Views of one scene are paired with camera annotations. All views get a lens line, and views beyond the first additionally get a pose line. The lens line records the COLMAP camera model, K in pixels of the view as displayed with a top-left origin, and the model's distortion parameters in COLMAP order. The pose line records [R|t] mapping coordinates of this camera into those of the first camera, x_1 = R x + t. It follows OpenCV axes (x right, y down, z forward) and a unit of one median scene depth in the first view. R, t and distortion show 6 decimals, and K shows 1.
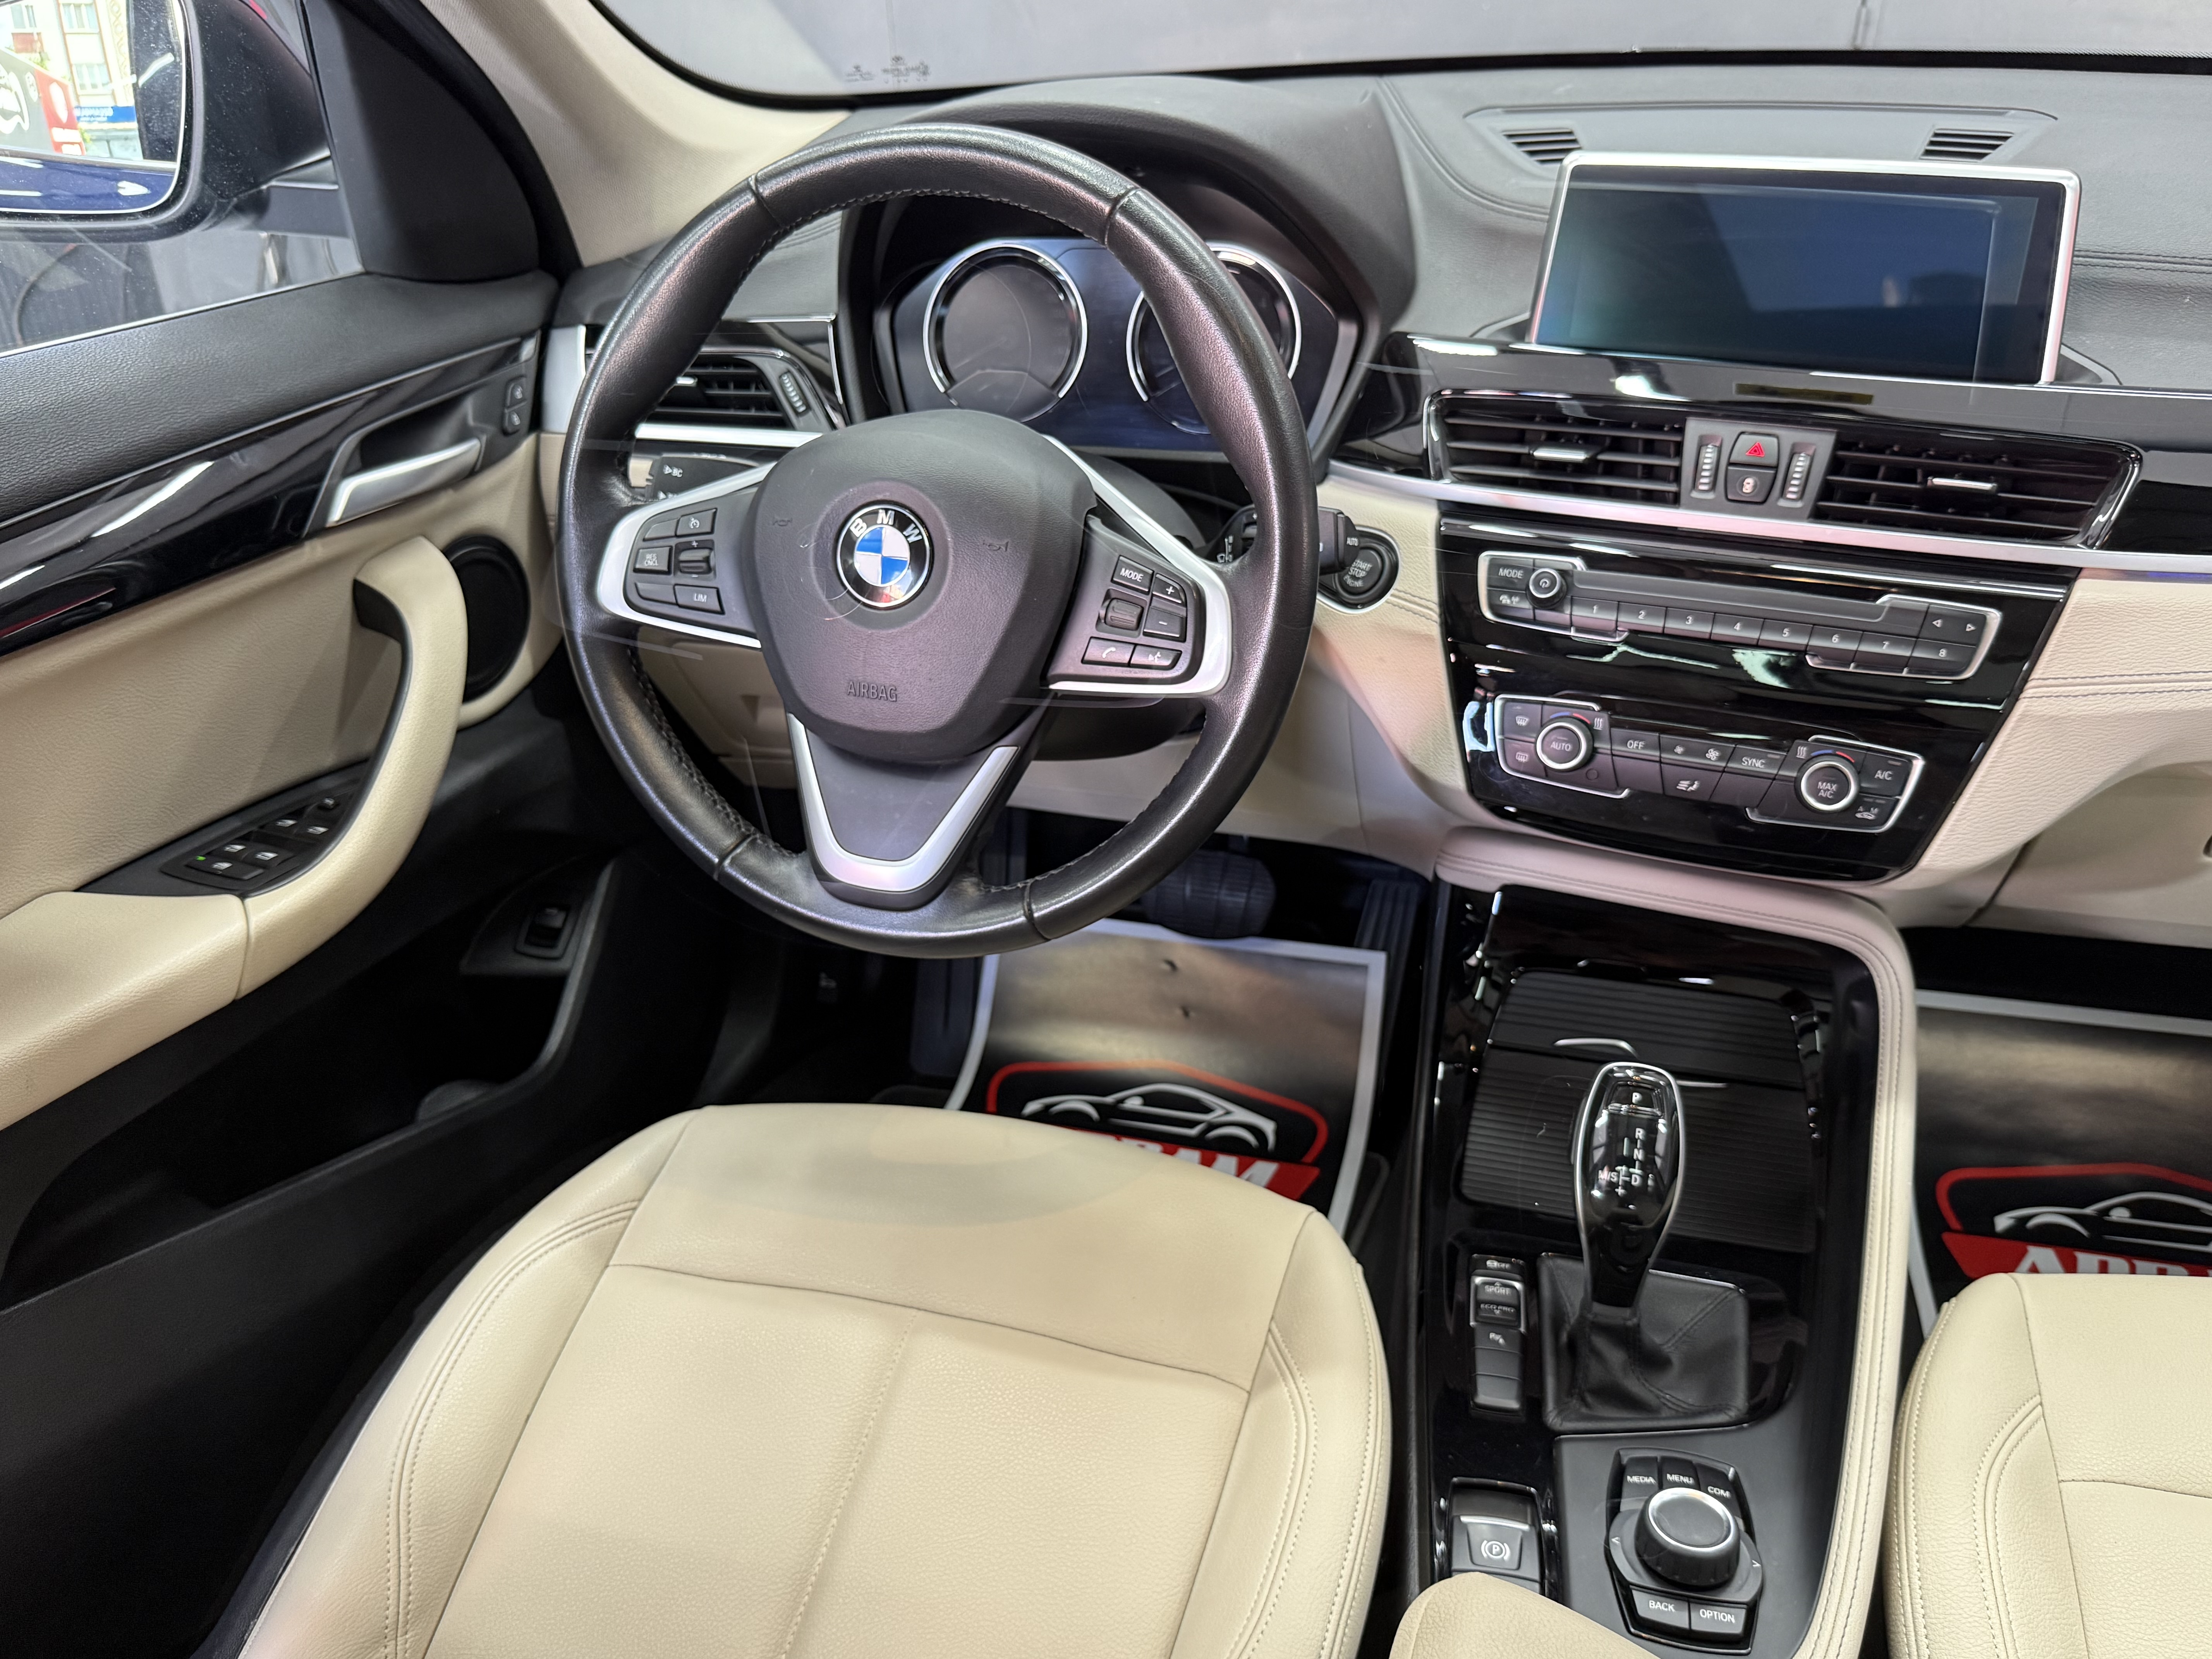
lens RADIAL K [[1686.8, 0, 1106.6], [0, 1686.8, 835.6], [0, 0, 1]] dist [0.073433, -0.148449]
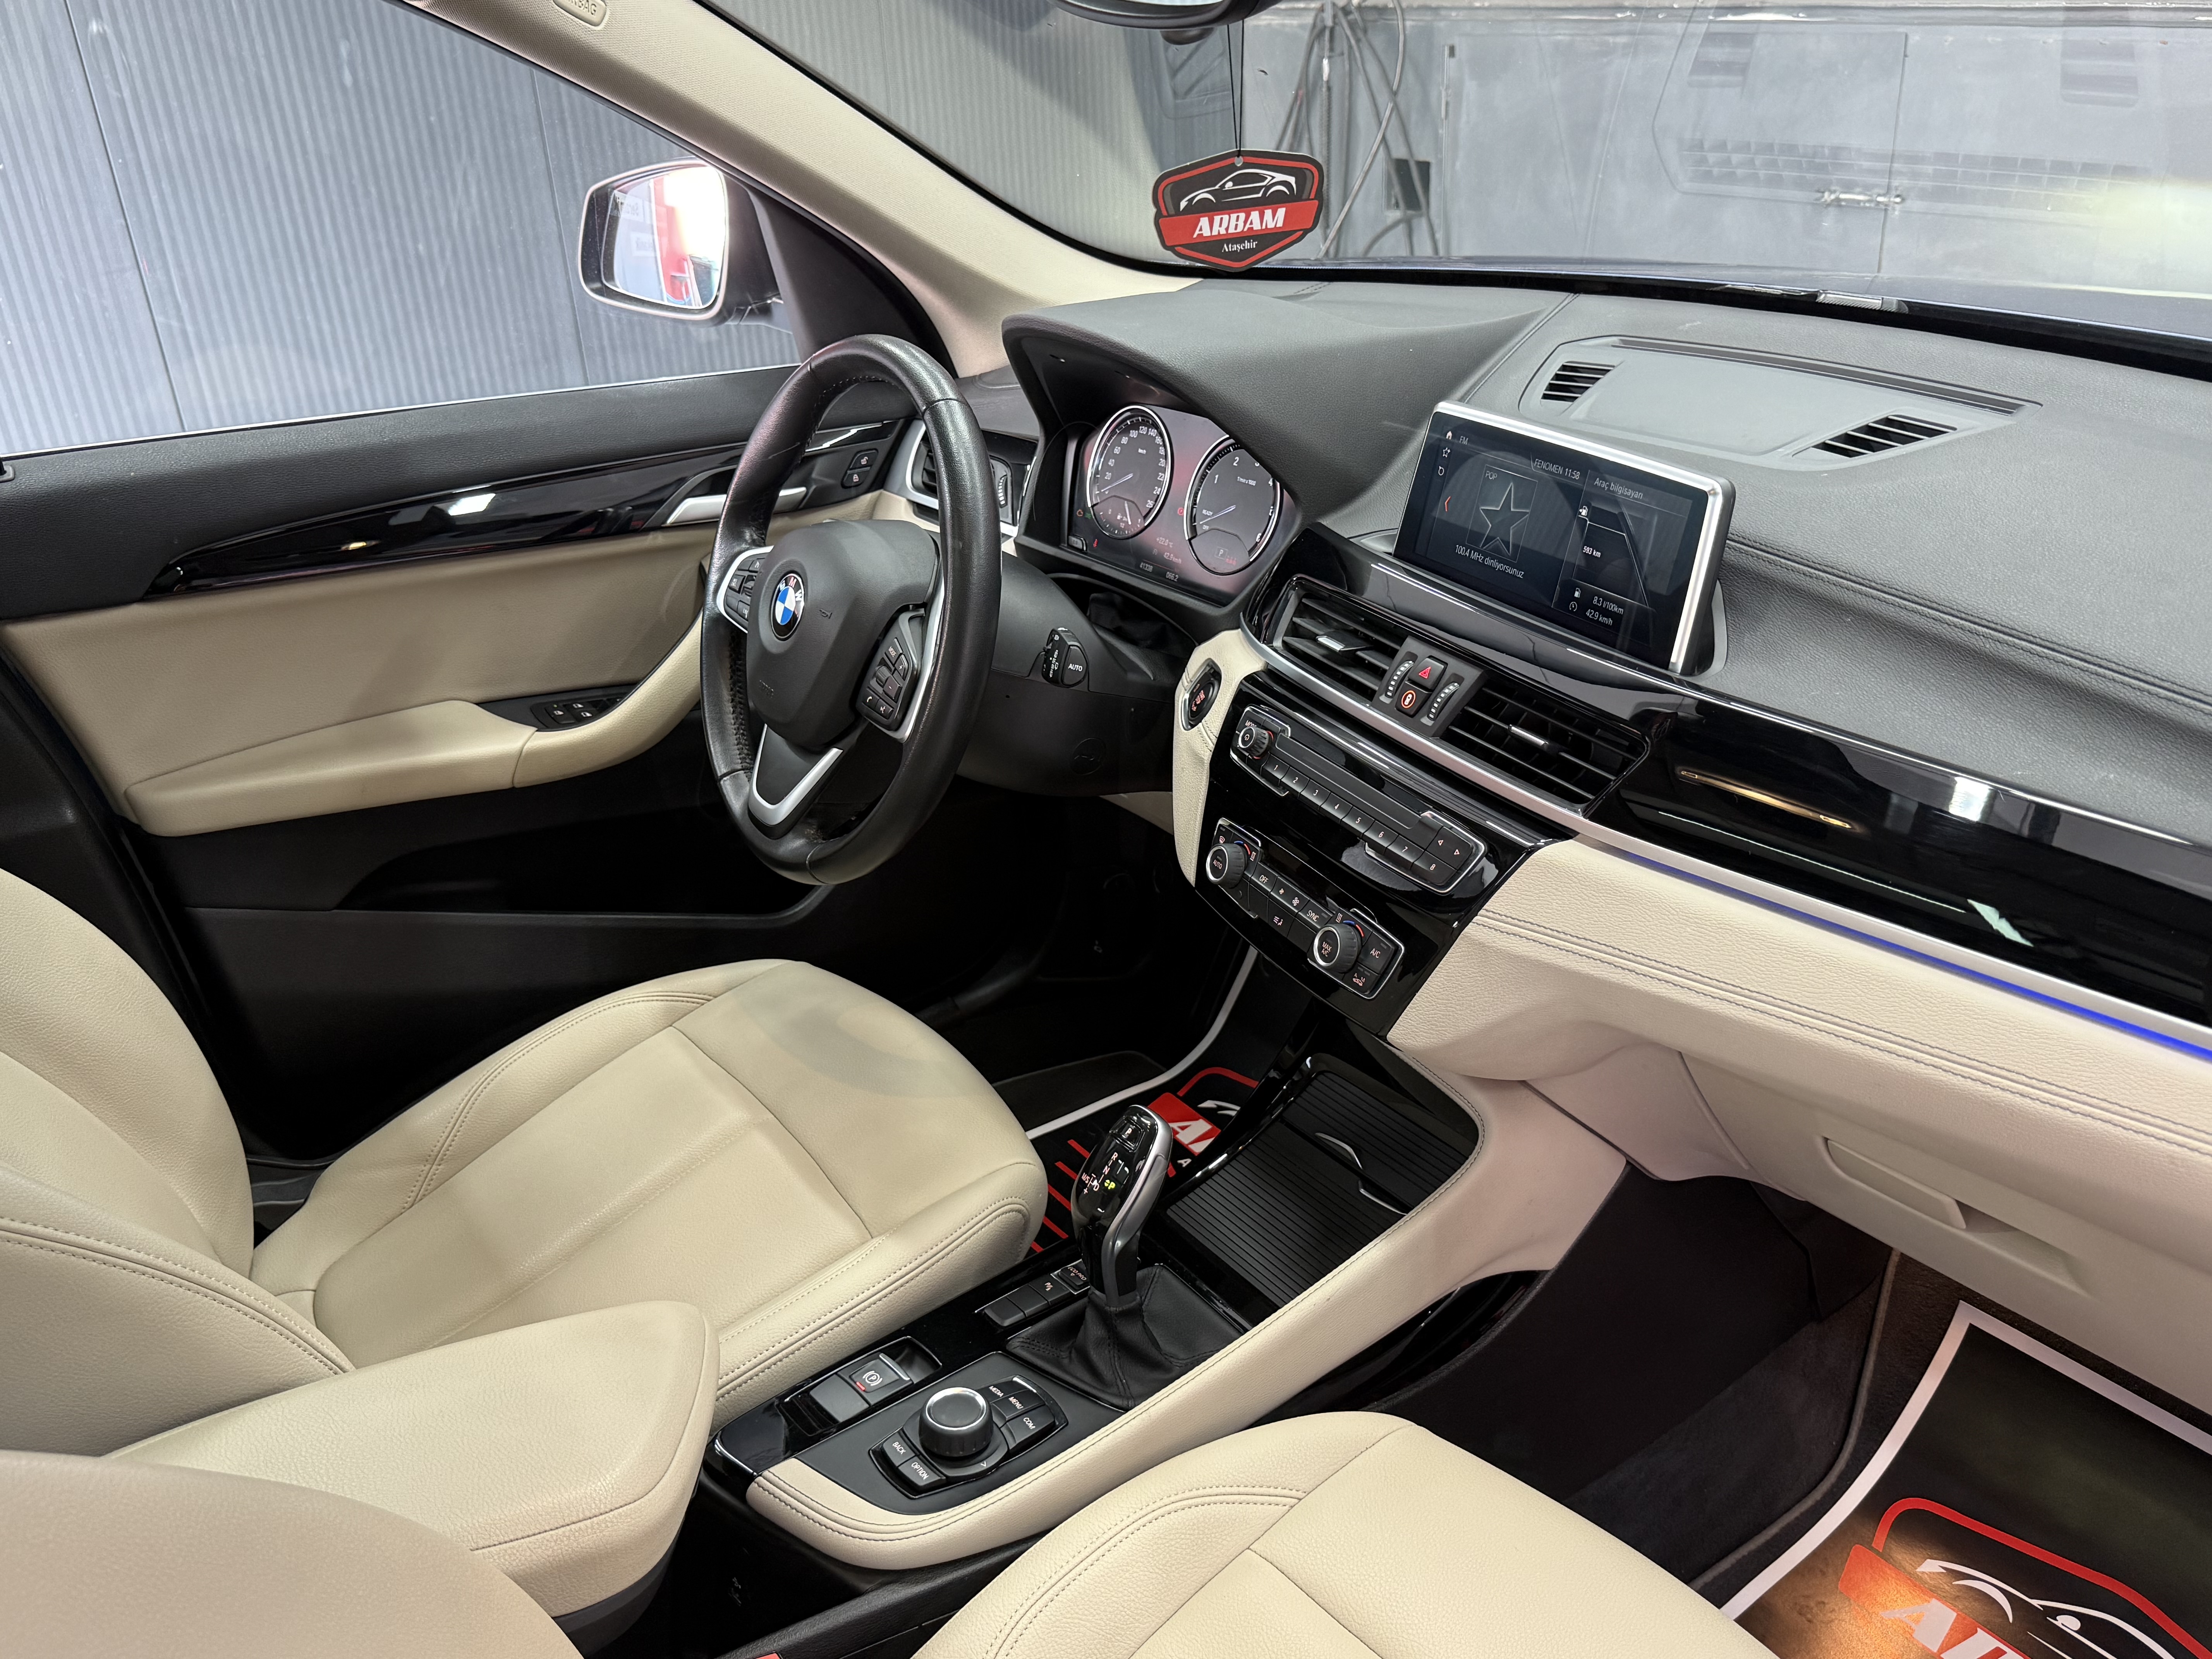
lens RADIAL K [[1731.9, 0, 1106.0], [0, 1731.9, 829.5], [0, 0, 1]] dist [0.044941, -0.001309]
pose [[0.792074, 0.268167, -0.548366, 0.879354], [-0.283129, 0.957255, 0.059167, -0.126572], [0.540793, 0.108394, 0.834142, -0.118625]]
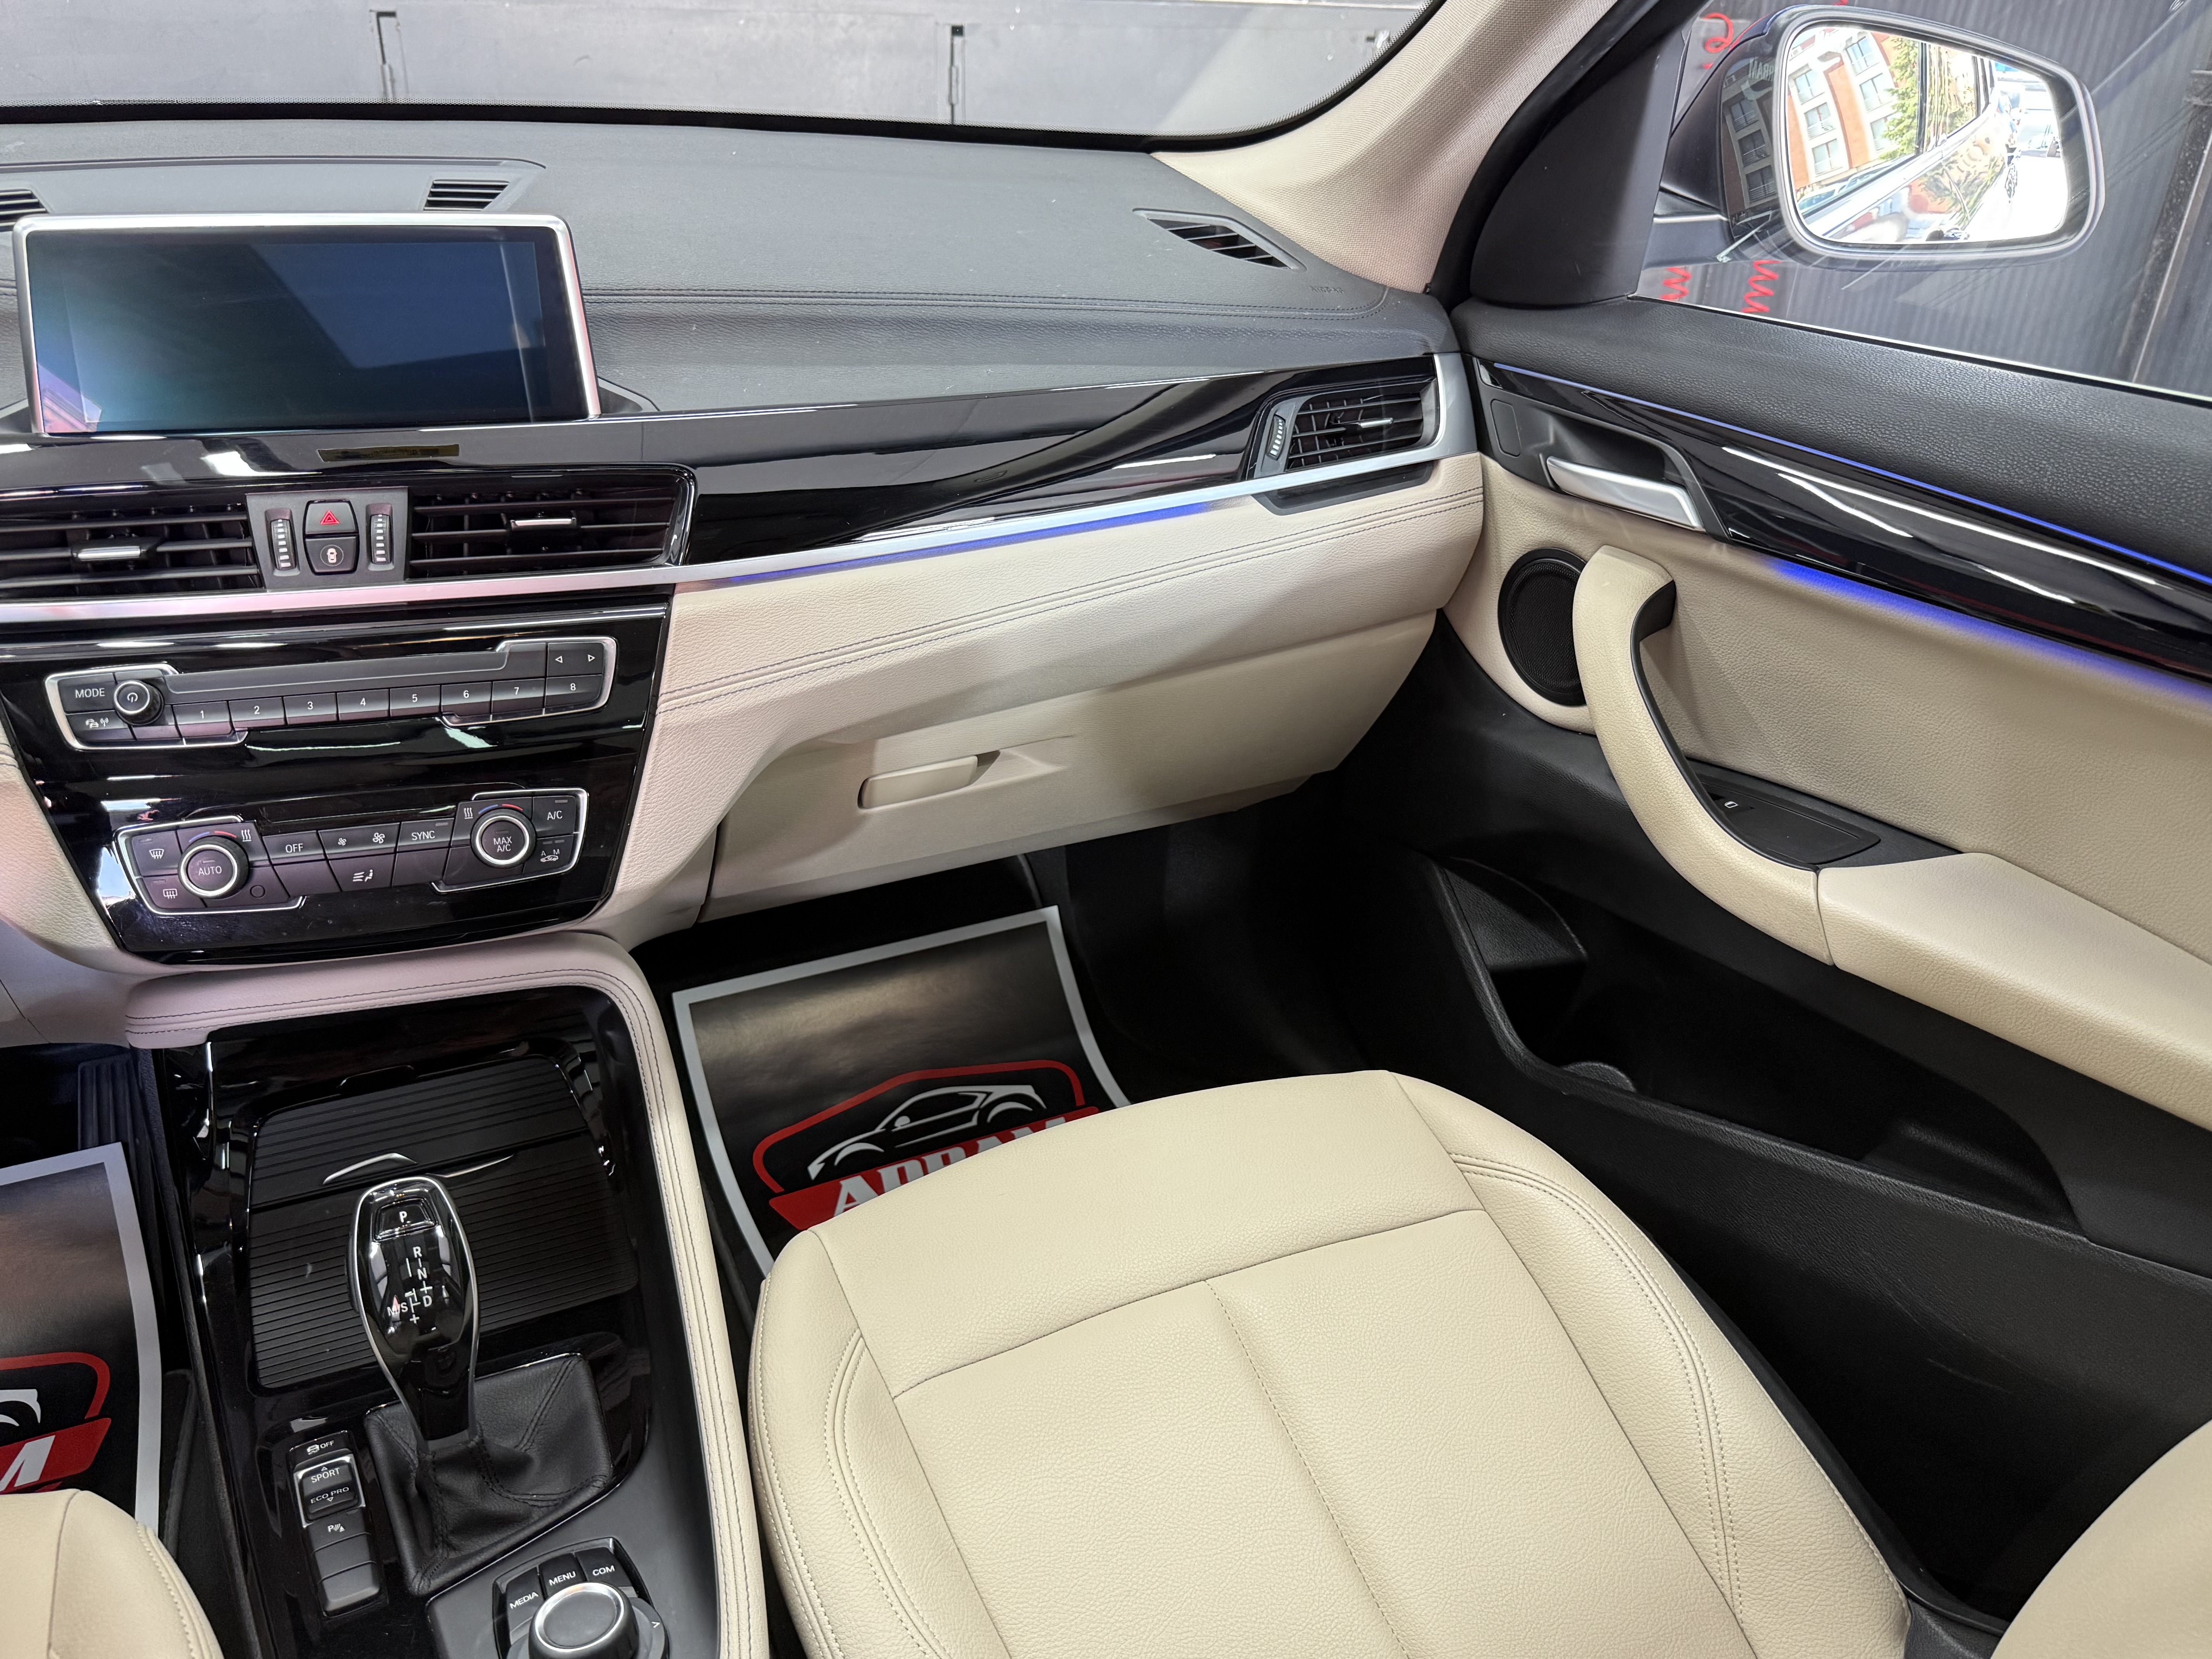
lens RADIAL K [[1686.8, 0, 1106.6], [0, 1686.8, 835.6], [0, 0, 1]] dist [0.073433, -0.148449]
pose [[0.737845, -0.254818, 0.625022, 0.061641], [0.273343, 0.959475, 0.068488, -0.003121], [-0.617145, 0.120312, 0.777597, 0.015052]]
